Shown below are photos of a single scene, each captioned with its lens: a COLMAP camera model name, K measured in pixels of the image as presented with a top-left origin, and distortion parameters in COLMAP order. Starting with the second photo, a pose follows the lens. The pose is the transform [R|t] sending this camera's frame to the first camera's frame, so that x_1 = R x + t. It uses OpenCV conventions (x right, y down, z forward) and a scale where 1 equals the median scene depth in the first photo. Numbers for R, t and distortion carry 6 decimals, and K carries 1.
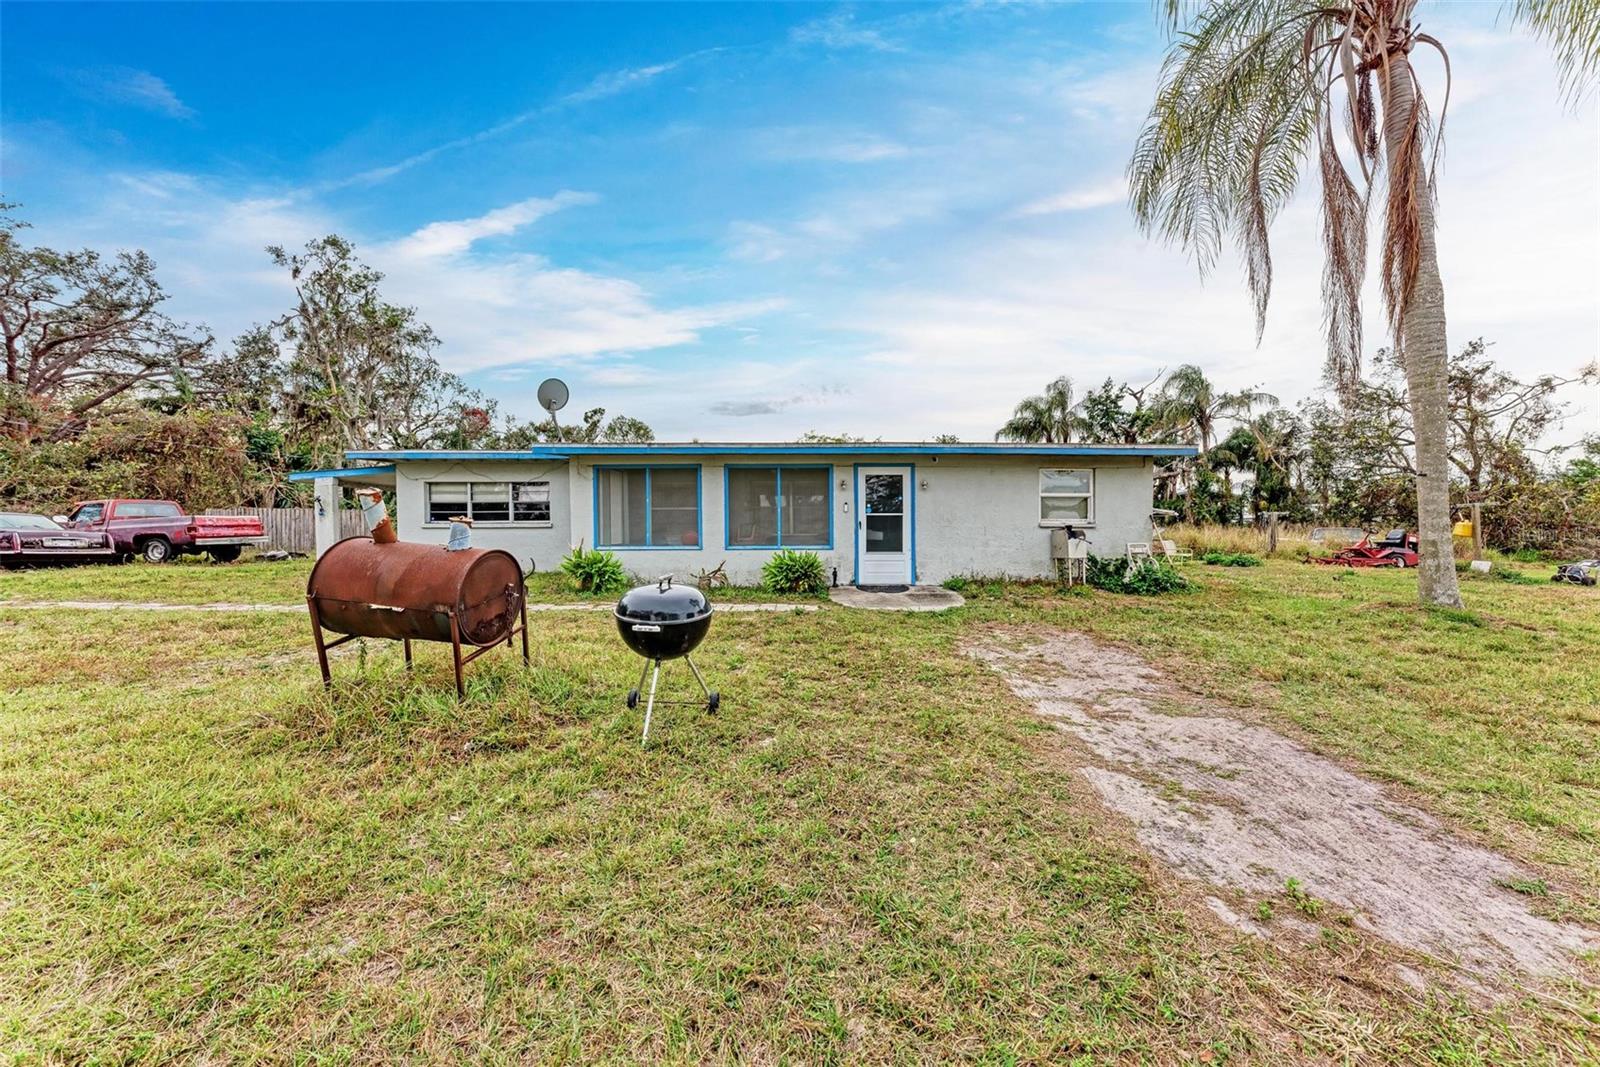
lens RADIAL K [[556.7, 0, 806.9], [0, 556.7, 535.5], [0, 0, 1]] dist [0.016767, 0.000043]
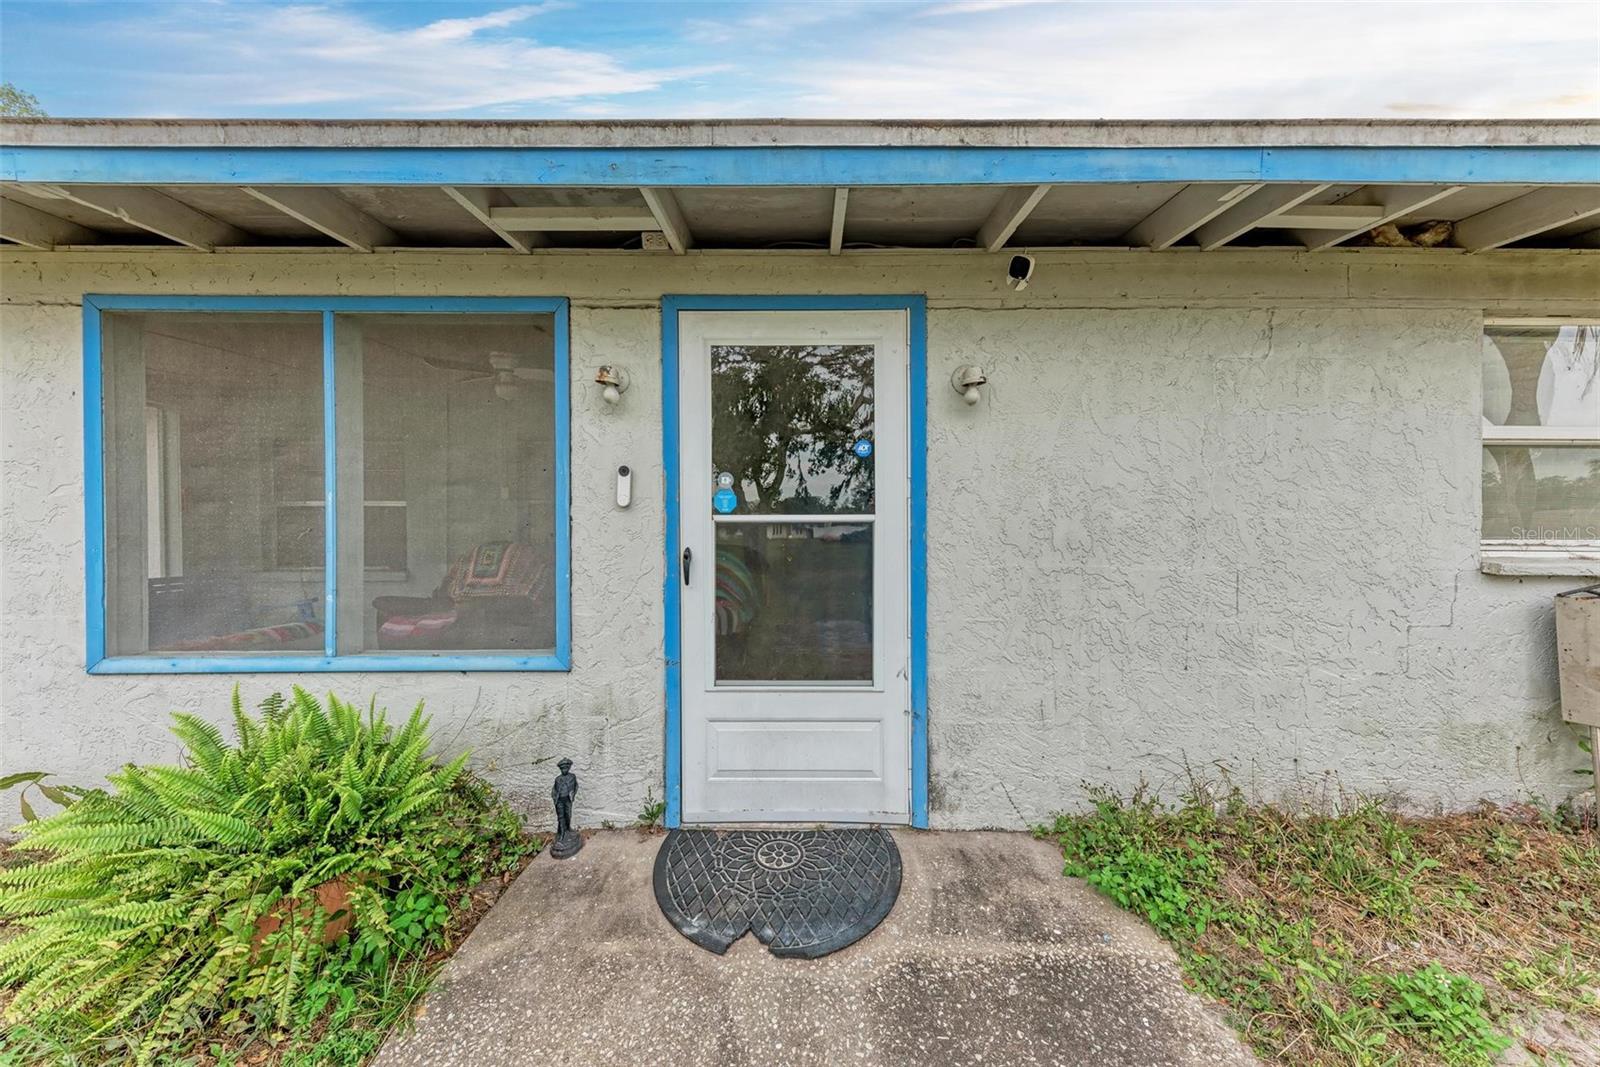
lens RADIAL K [[556.7, 0, 806.9], [0, 556.7, 535.5], [0, 0, 1]] dist [0.016767, 0.000043]
pose [[0.999997, 0.001163, 0.002243, 0.143757], [-0.001152, 0.999987, -0.004944, -0.029446], [-0.002249, 0.004942, 0.999985, 0.768717]]
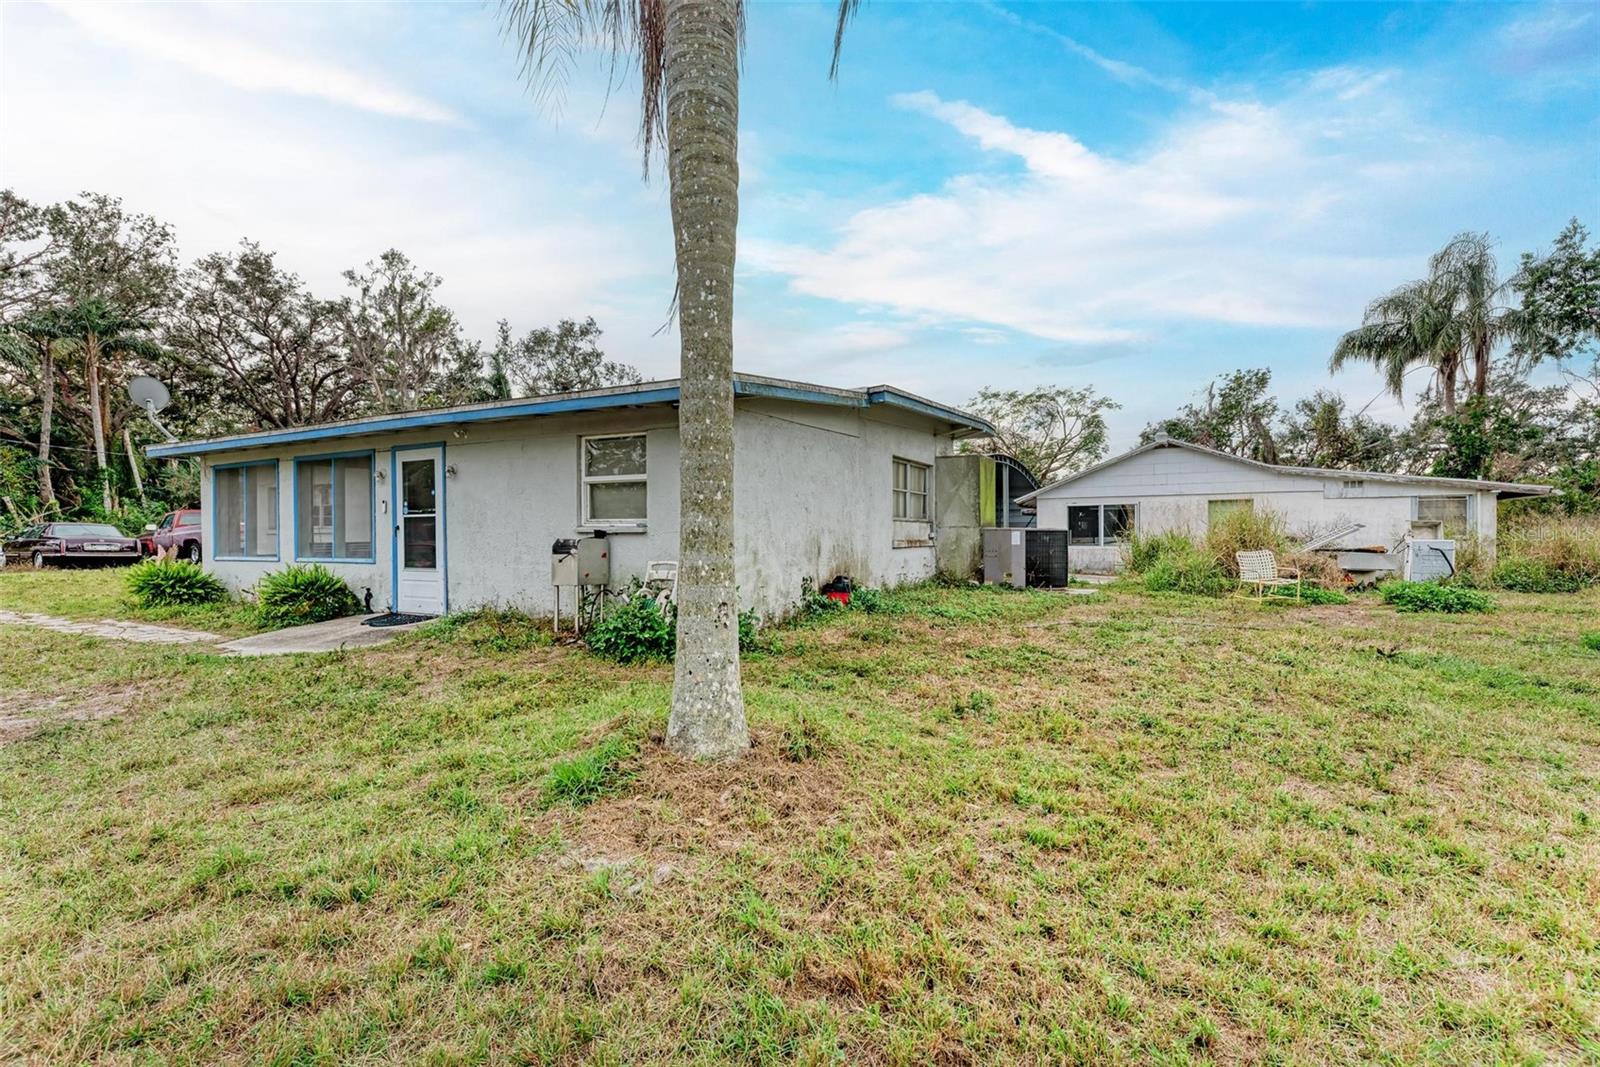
lens RADIAL K [[715.6, 0, 809.5], [0, 715.6, 532.4], [0, 0, 1]] dist [0.020367, 0.000152]
pose [[0.884747, -0.004375, -0.466051, 1.008663], [0.003376, 0.999990, -0.002978, -0.011734], [0.466060, 0.001062, 0.884753, 0.416843]]
